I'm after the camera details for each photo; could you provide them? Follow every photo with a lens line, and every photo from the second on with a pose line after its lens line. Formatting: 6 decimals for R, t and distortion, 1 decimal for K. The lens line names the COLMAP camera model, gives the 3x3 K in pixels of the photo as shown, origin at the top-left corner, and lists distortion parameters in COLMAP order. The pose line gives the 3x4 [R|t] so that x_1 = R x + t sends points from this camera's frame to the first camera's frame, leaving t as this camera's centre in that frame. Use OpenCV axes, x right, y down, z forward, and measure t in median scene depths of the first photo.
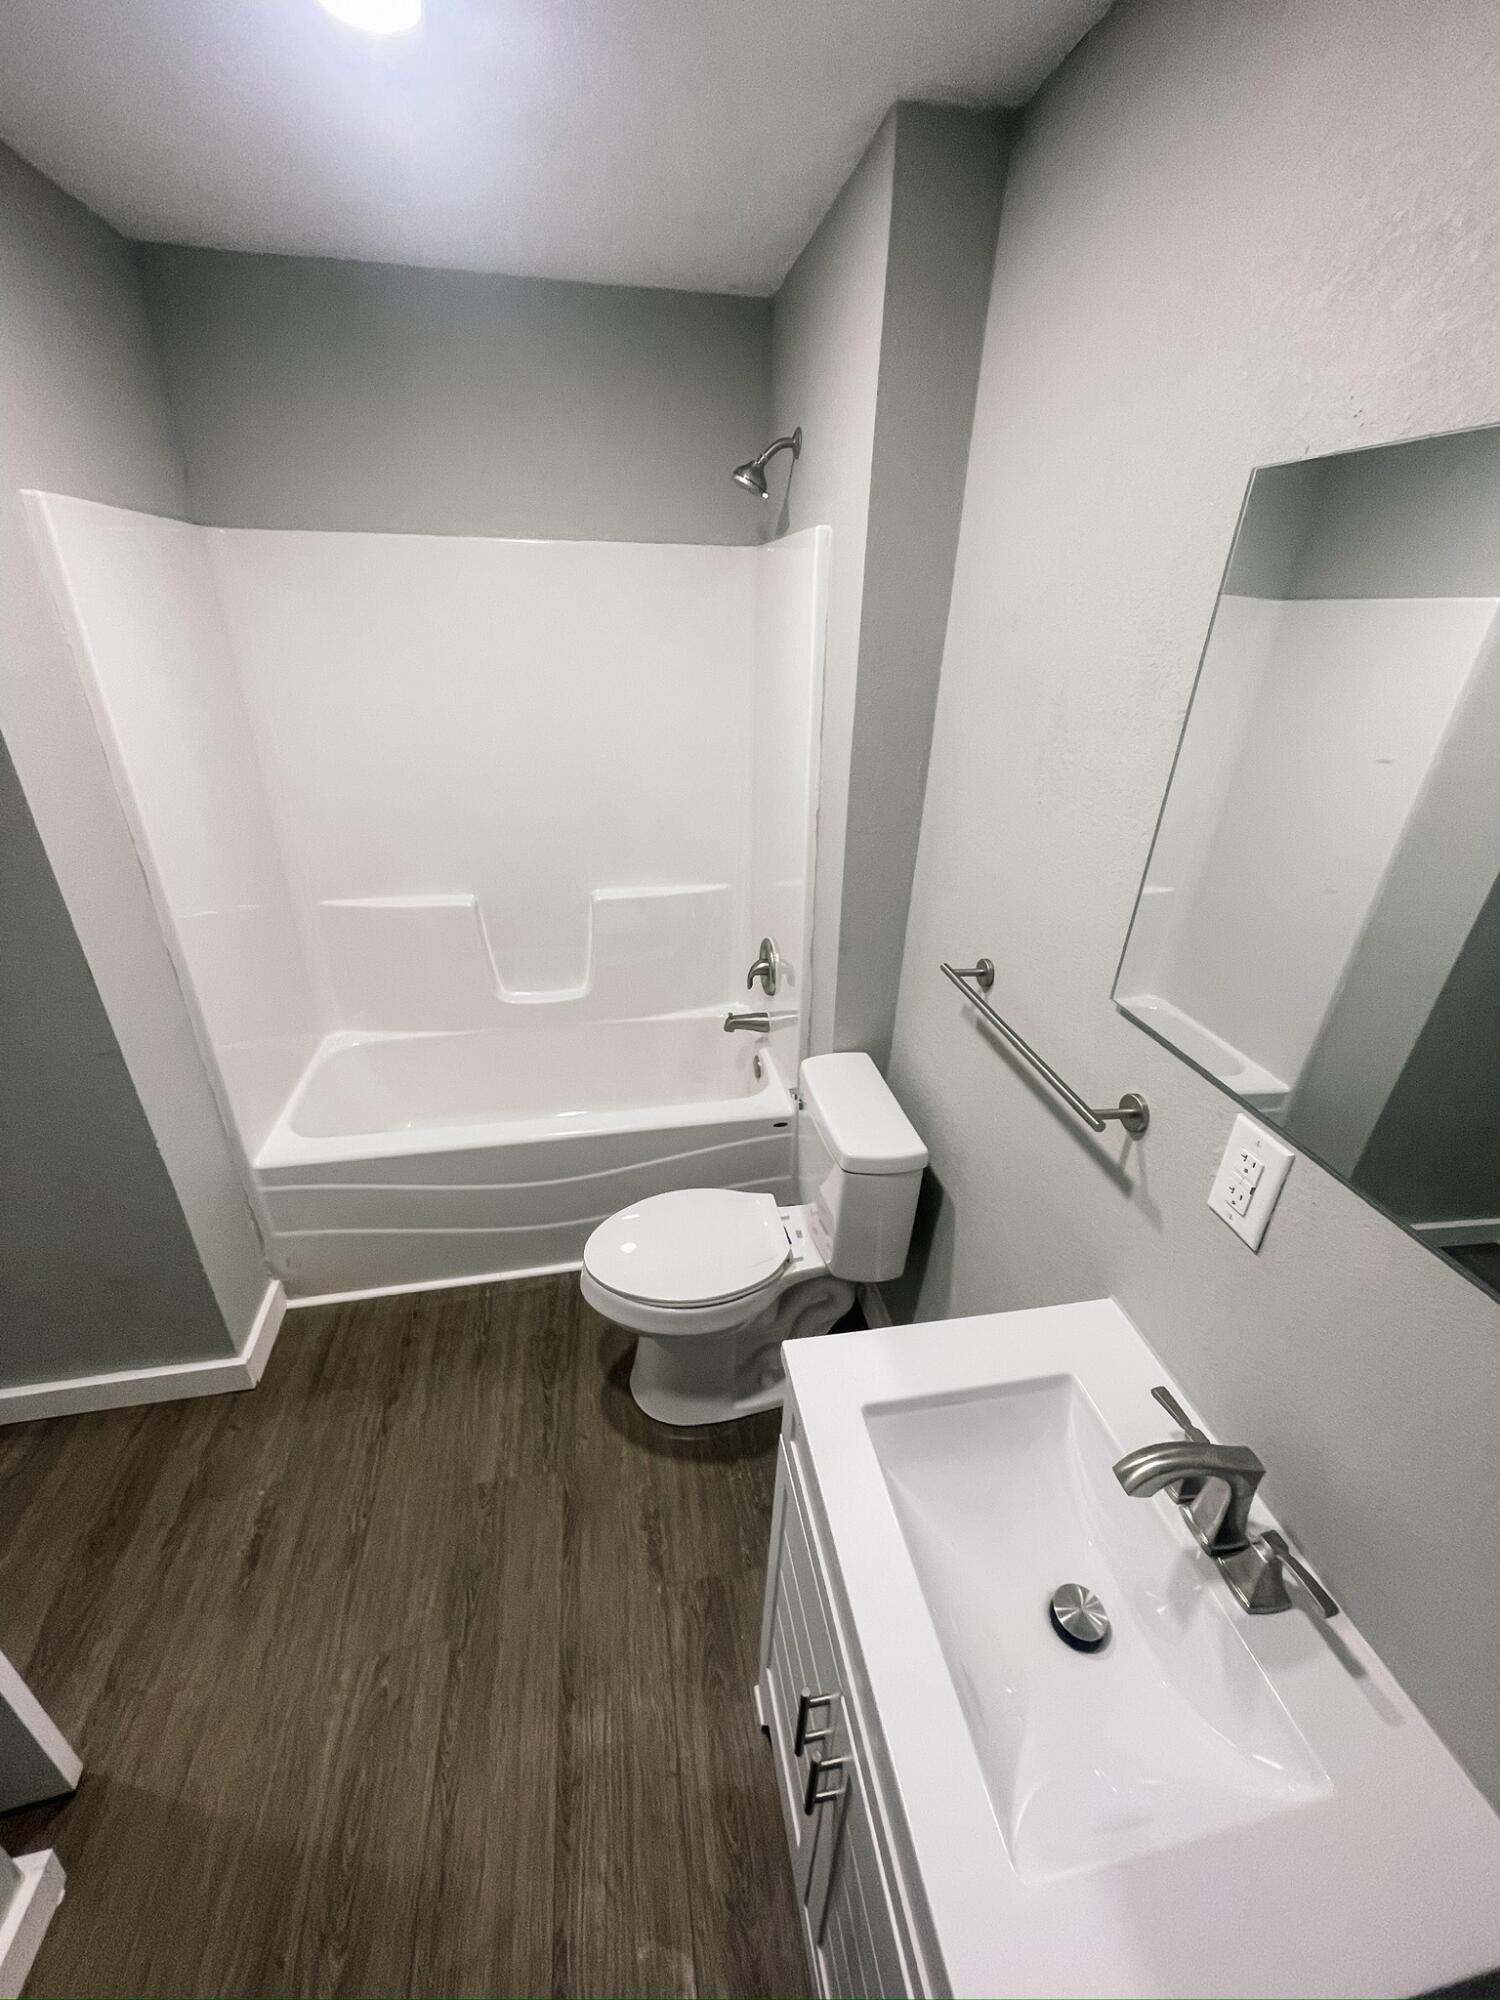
lens RADIAL K [[809.4, 0, 751.7], [0, 809.4, 999.6], [0, 0, 1]] dist [-0.000565, 0.000026]
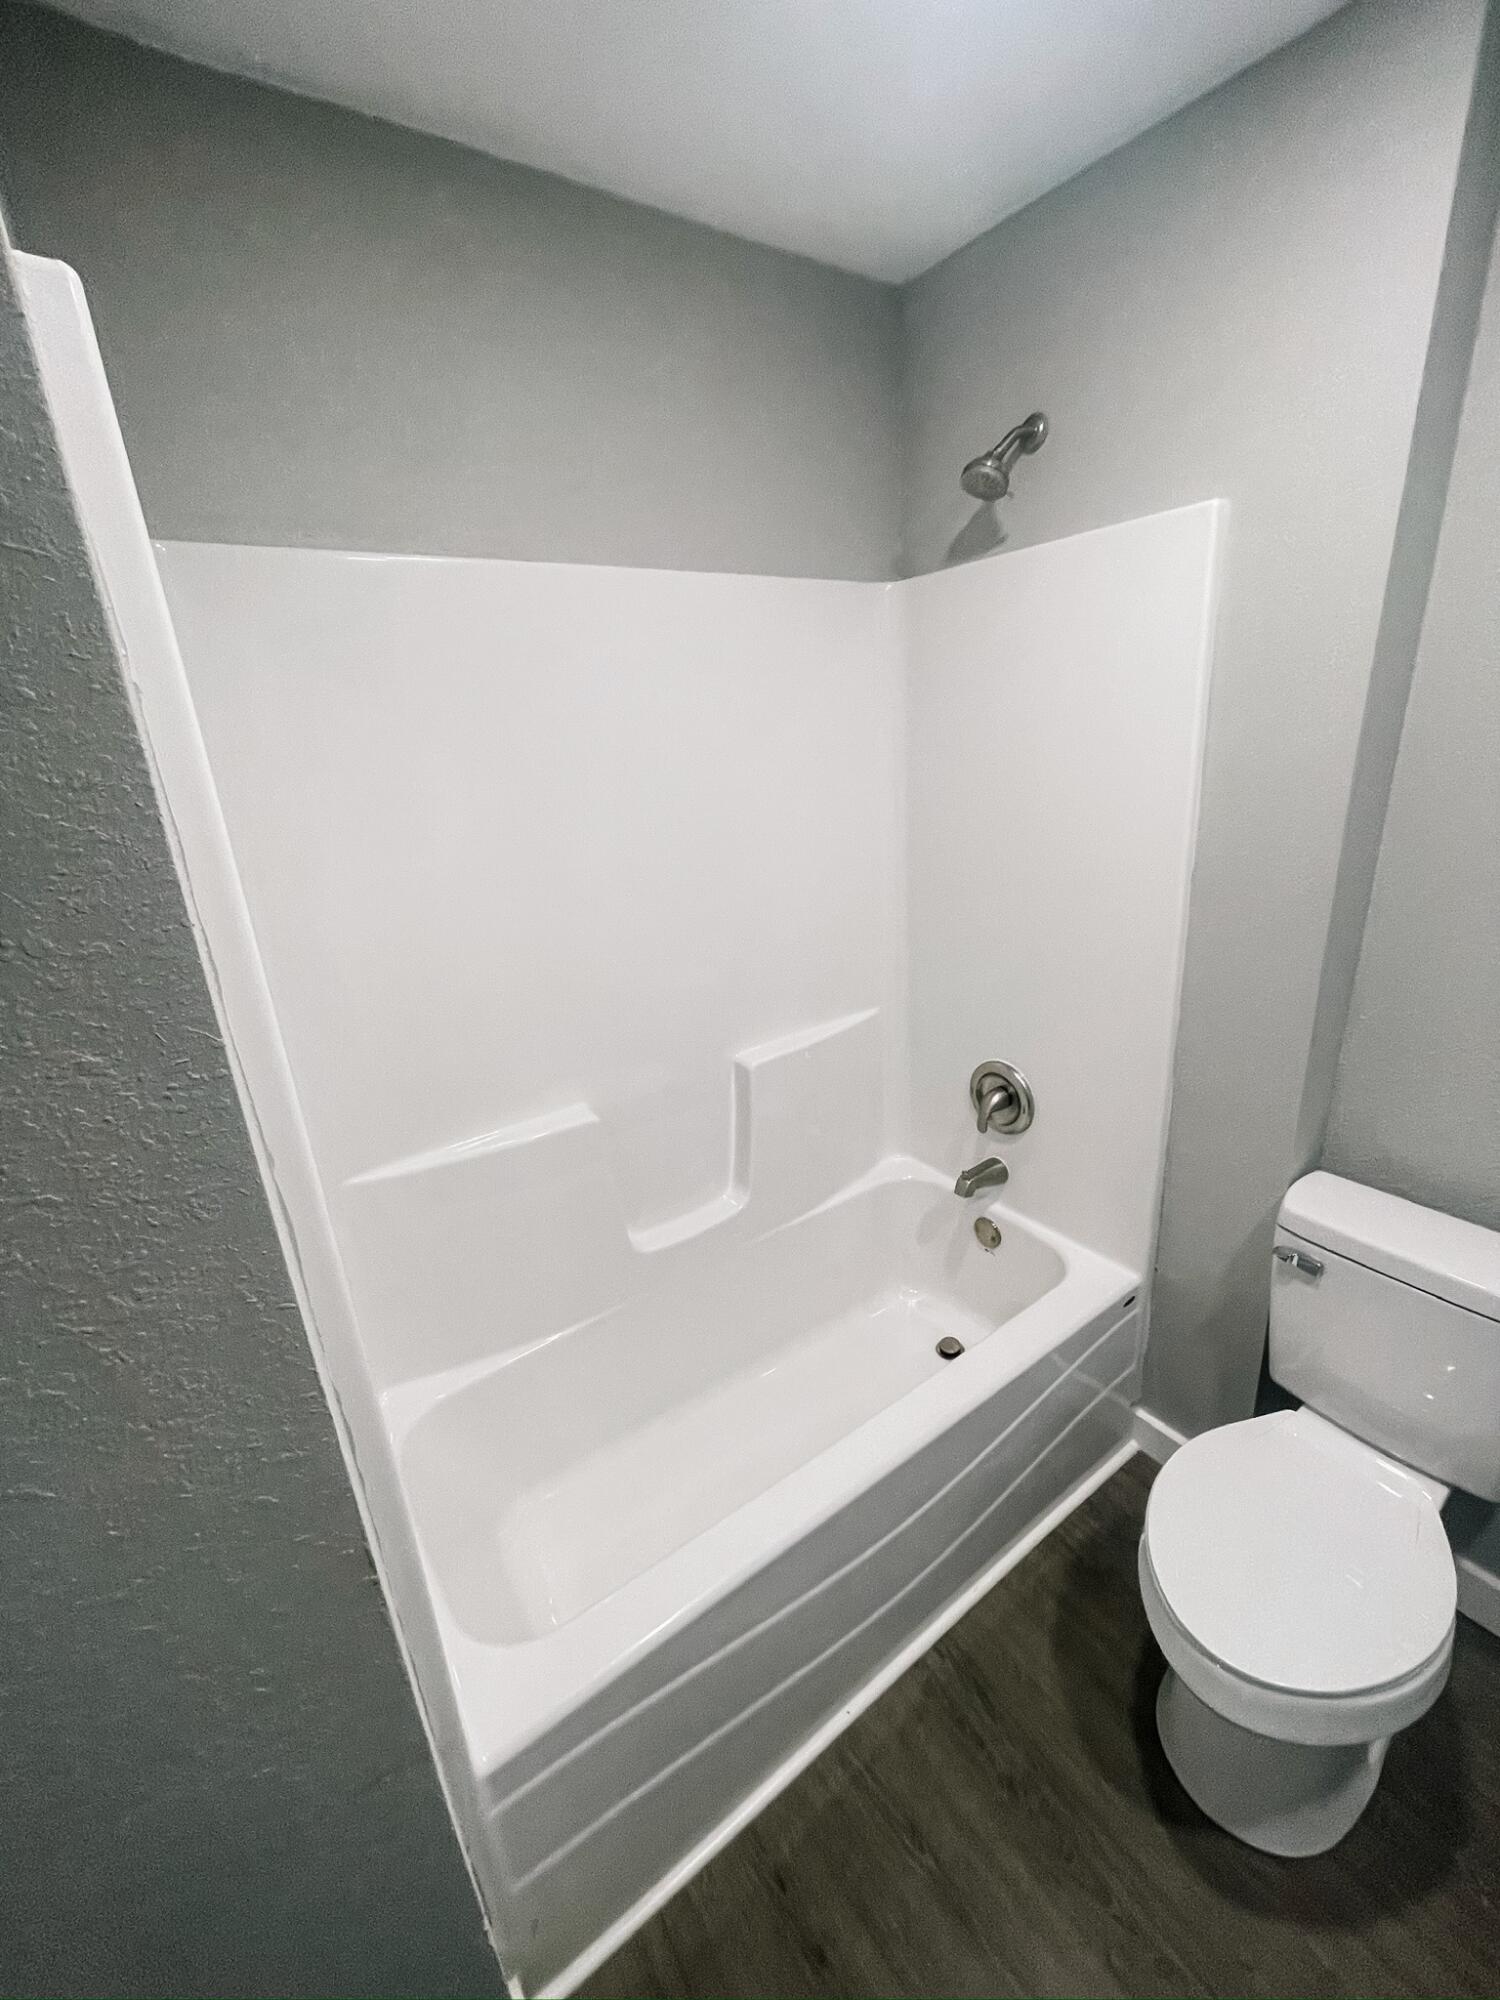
lens RADIAL K [[809.4, 0, 748.3], [0, 809.4, 1000.9], [0, 0, 1]] dist [-0.000565, 0.000026]
pose [[0.907030, -0.201355, 0.369800, -0.469738], [0.252065, 0.963151, -0.093821, -0.119607], [-0.337282, 0.178312, 0.924362, 0.367157]]
